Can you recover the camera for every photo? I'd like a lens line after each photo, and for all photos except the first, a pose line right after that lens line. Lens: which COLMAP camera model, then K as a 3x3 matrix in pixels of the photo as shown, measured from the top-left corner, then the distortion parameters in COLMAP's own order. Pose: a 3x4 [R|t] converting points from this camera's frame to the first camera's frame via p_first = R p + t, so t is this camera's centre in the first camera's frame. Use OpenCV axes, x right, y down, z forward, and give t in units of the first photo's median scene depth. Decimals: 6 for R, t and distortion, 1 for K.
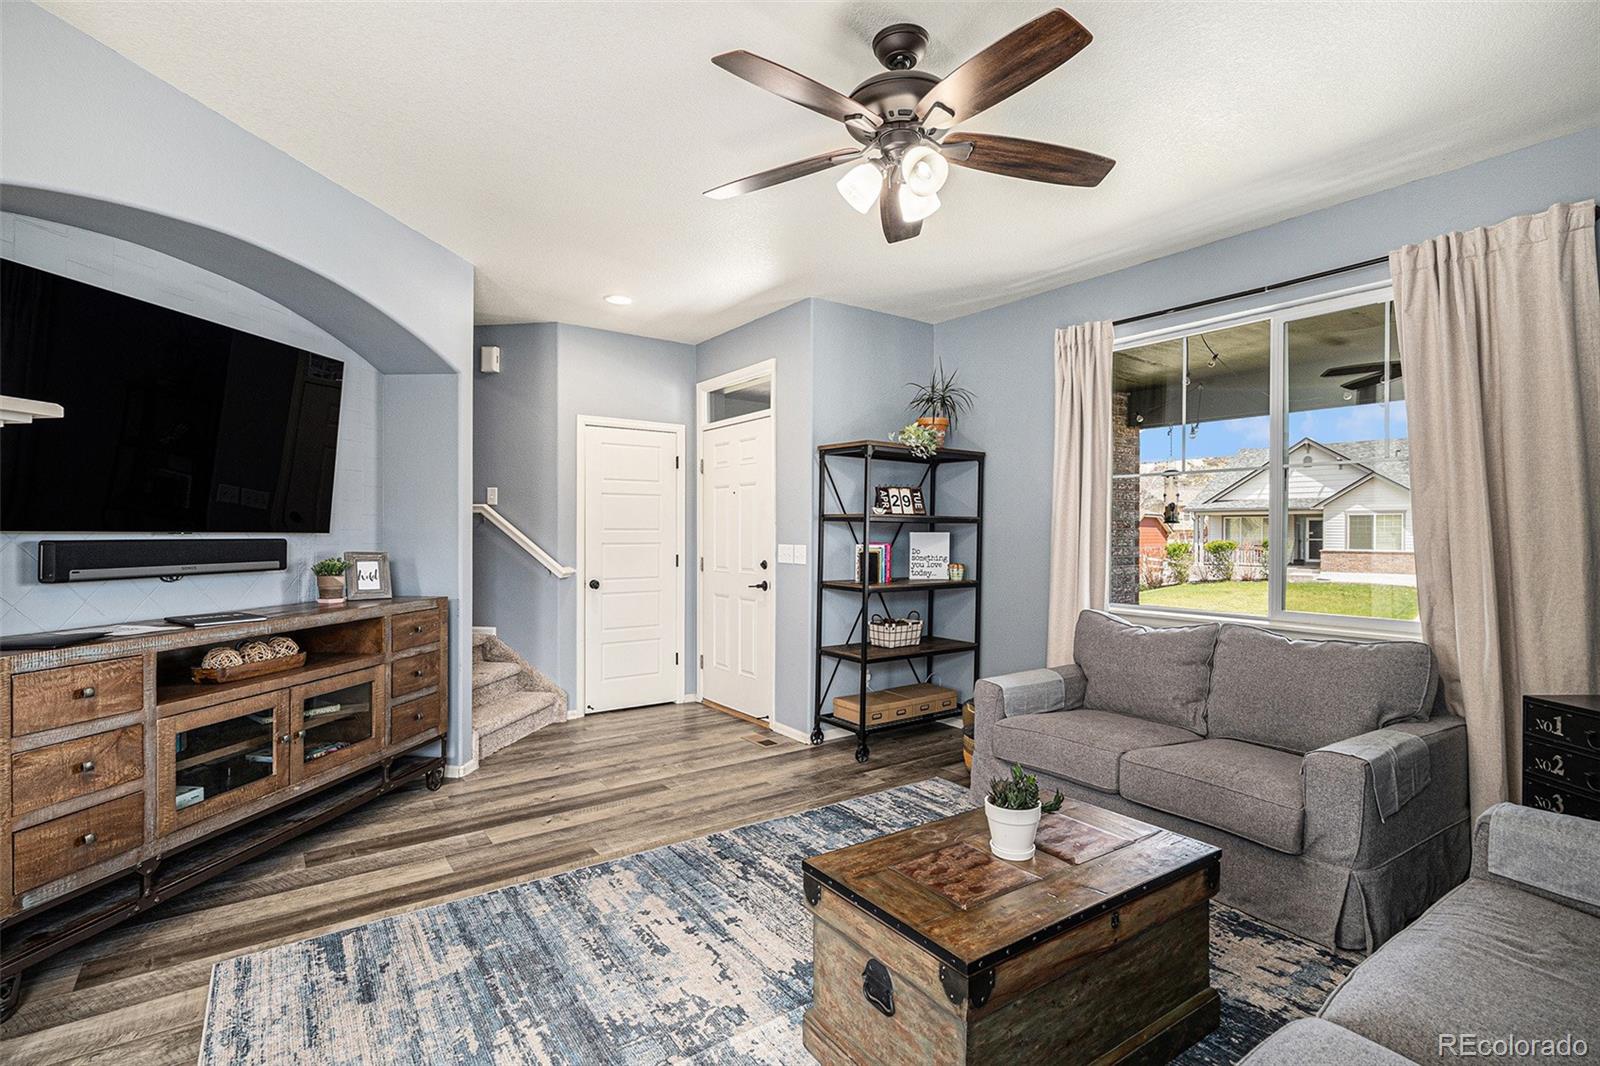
lens RADIAL K [[755.1, 0, 801.3], [0, 755.1, 543.1], [0, 0, 1]] dist [0.000424, 0.000782]
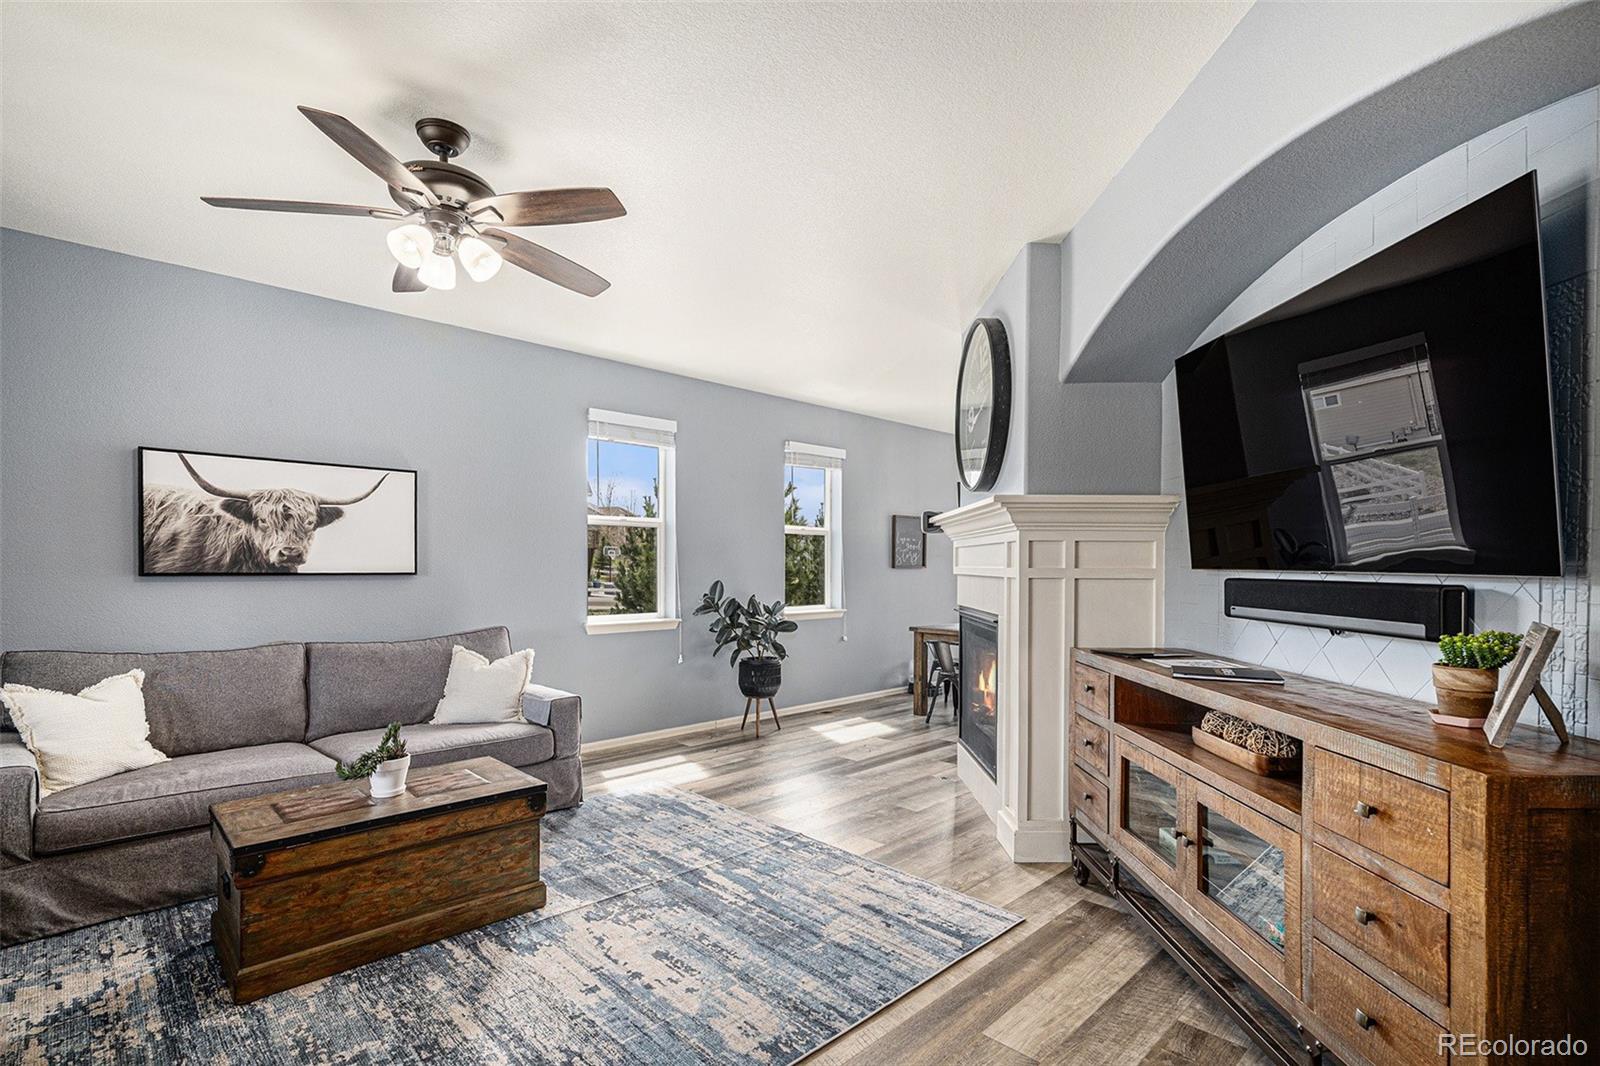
lens RADIAL K [[755.1, 0, 801.3], [0, 755.1, 543.1], [0, 0, 1]] dist [0.000424, 0.000782]
pose [[-0.987169, -0.014574, -0.159013, -0.192928], [-0.012375, 0.999814, -0.014807, -0.030815], [0.159199, -0.012649, -0.987166, 1.986693]]
